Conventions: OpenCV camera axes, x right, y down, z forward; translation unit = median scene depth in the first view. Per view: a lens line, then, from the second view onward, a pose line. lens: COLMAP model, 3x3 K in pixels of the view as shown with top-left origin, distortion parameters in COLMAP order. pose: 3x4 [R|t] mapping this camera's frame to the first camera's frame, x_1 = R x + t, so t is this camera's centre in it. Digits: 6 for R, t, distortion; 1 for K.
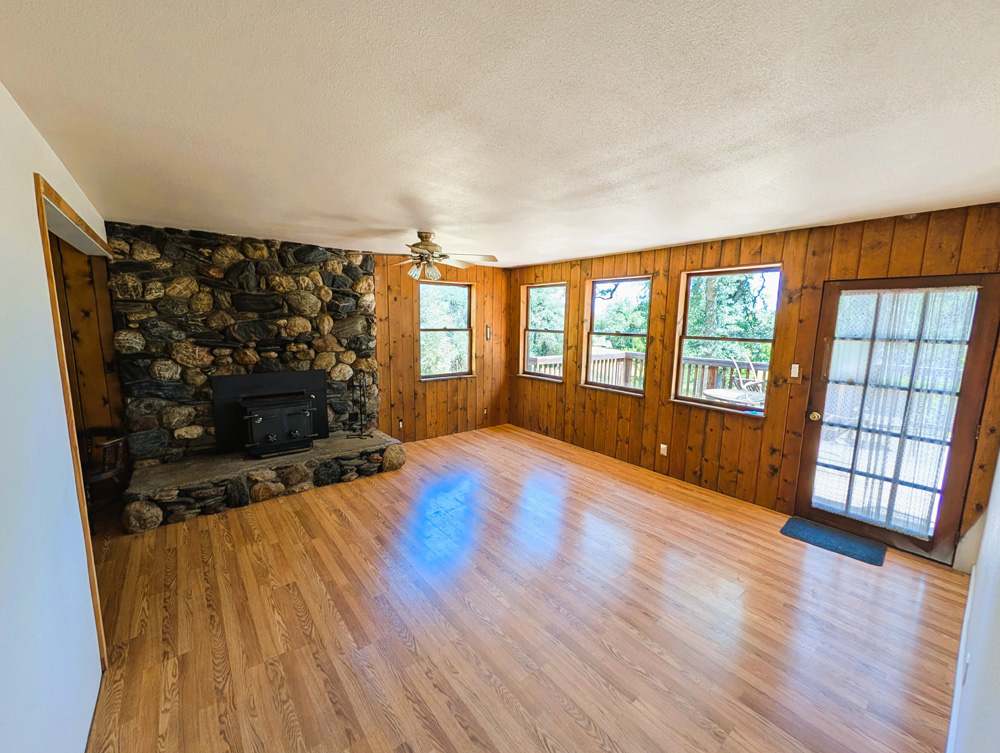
lens RADIAL K [[403.4, 0, 502.4], [0, 403.4, 378.6], [0, 0, 1]] dist [-0.001267, 0.002244]
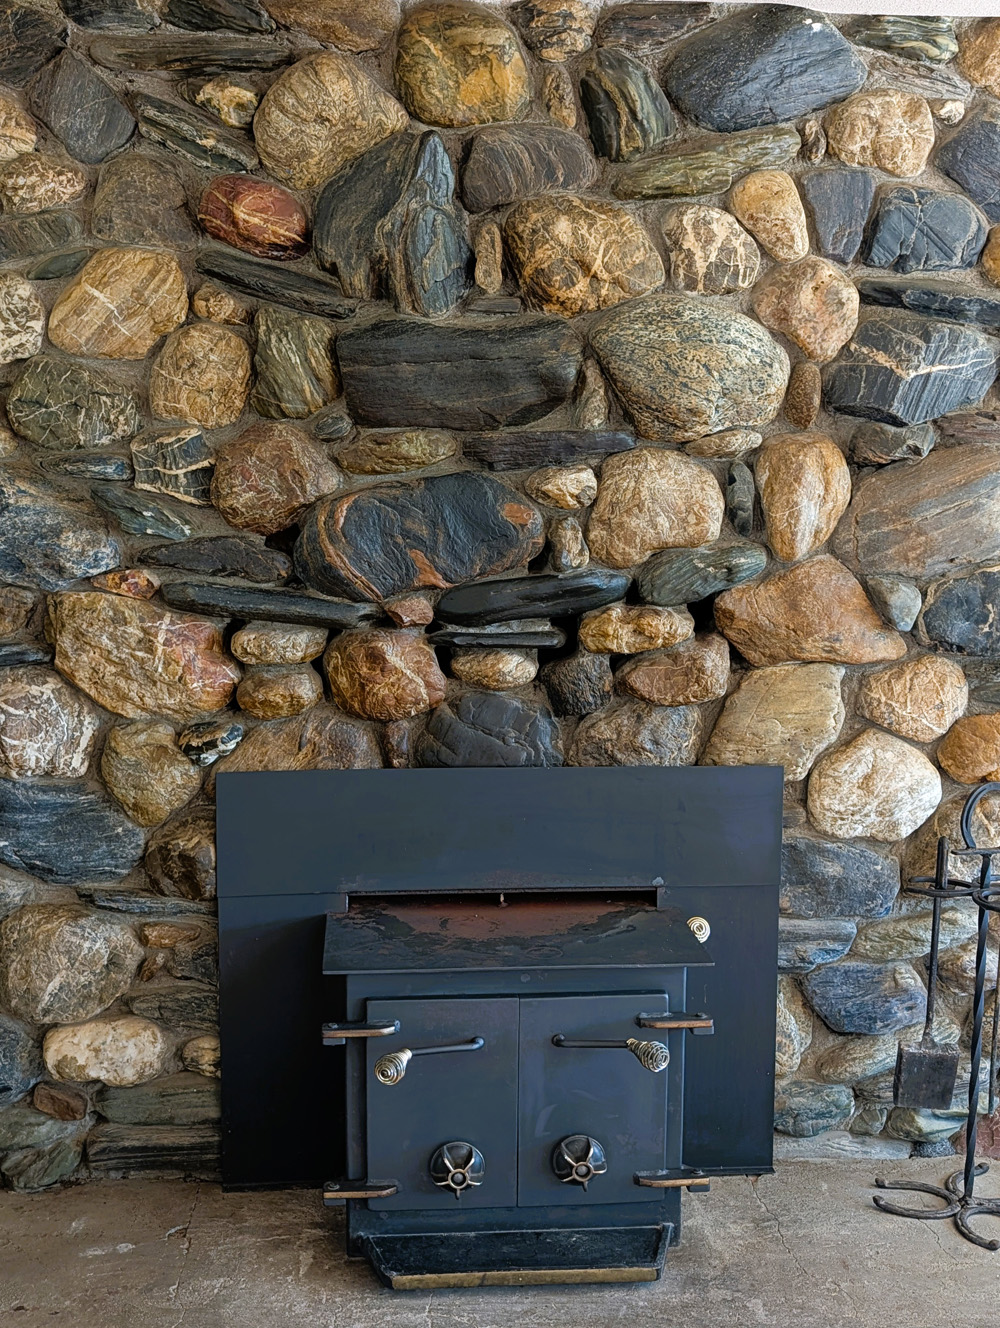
lens RADIAL K [[1577.5, 0, 491.5], [0, 1577.5, 664.1], [0, 0, 1]] dist [0.053424, 0.000000]
pose [[0.828474, 0.068357, -0.555840, -0.214024], [-0.074847, 0.997134, 0.011069, -0.075138], [0.555004, 0.032432, 0.831215, 0.466638]]
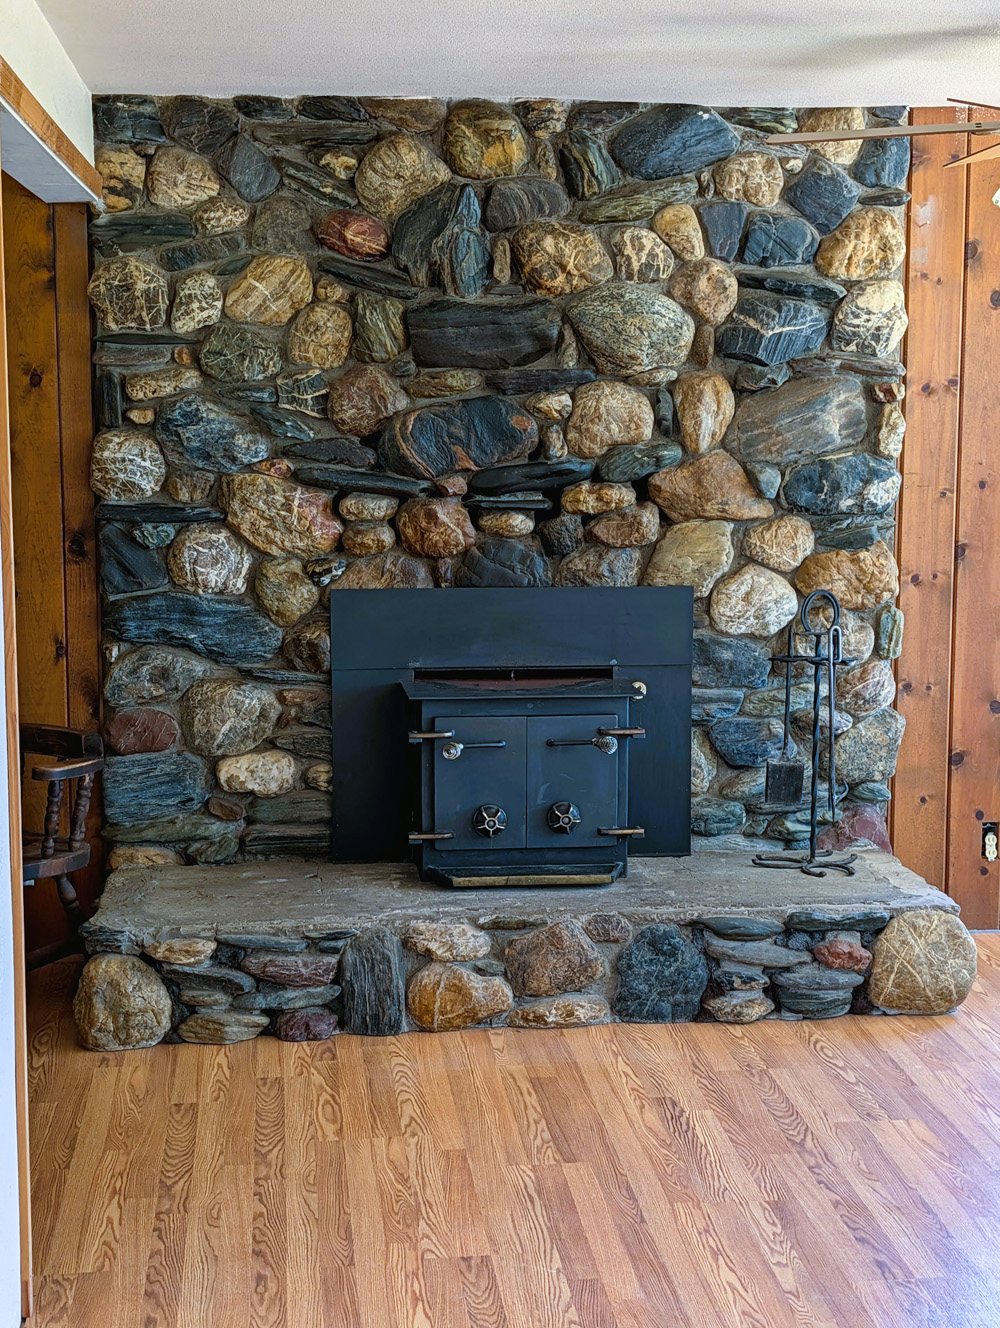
lens RADIAL K [[2091.6, 0, 515.1], [0, 2091.6, 665.8], [0, 0, 1]] dist [0.152487, 0.000000]
pose [[0.848585, 0.060041, -0.525642, 0.200690], [-0.066342, 0.997773, 0.006870, 0.030642], [0.524884, 0.029043, 0.850678, -0.228260]]
